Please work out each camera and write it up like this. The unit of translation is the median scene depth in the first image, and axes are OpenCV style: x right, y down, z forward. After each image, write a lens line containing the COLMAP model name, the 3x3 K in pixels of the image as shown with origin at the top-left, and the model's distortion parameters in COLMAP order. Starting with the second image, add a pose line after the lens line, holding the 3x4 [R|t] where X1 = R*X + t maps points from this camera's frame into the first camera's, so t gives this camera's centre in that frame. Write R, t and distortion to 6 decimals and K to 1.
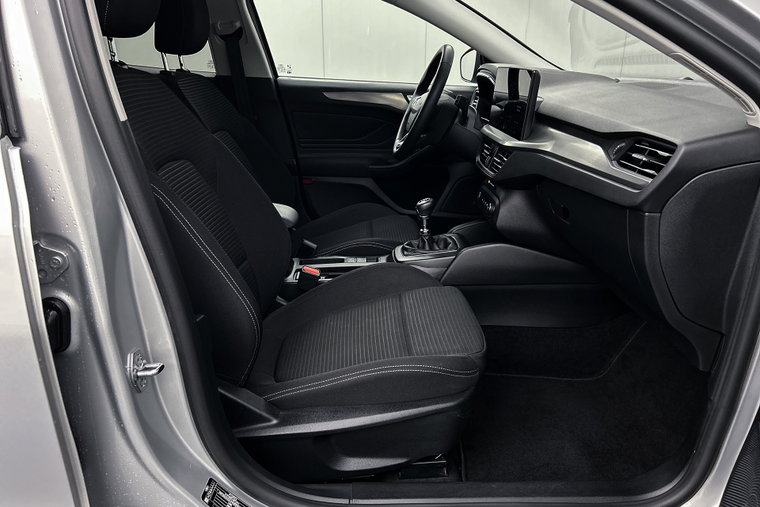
lens RADIAL K [[571.9, 0, 380.0], [0, 571.9, 253.5], [0, 0, 1]] dist [0.047244, -0.054681]
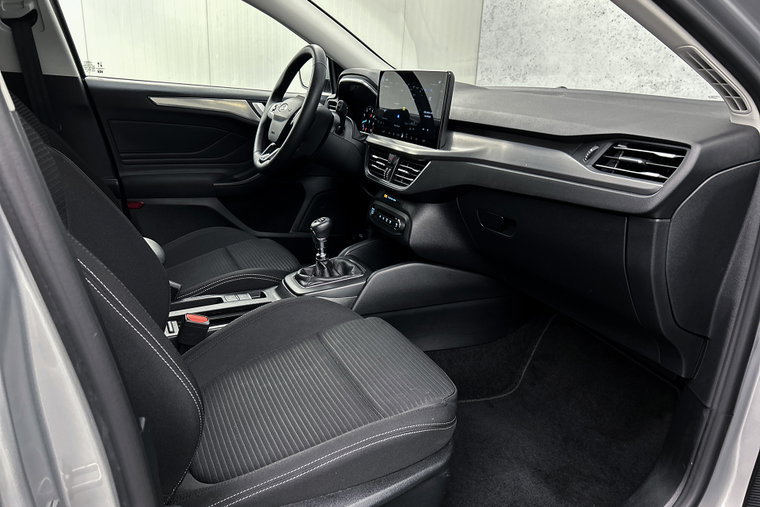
lens RADIAL K [[571.9, 0, 380.0], [0, 571.9, 253.5], [0, 0, 1]] dist [0.047244, -0.054681]
pose [[0.926229, -0.079221, 0.368542, -0.163450], [0.089847, 0.995887, -0.011732, -0.025310], [-0.366097, 0.043979, 0.929537, 0.172009]]
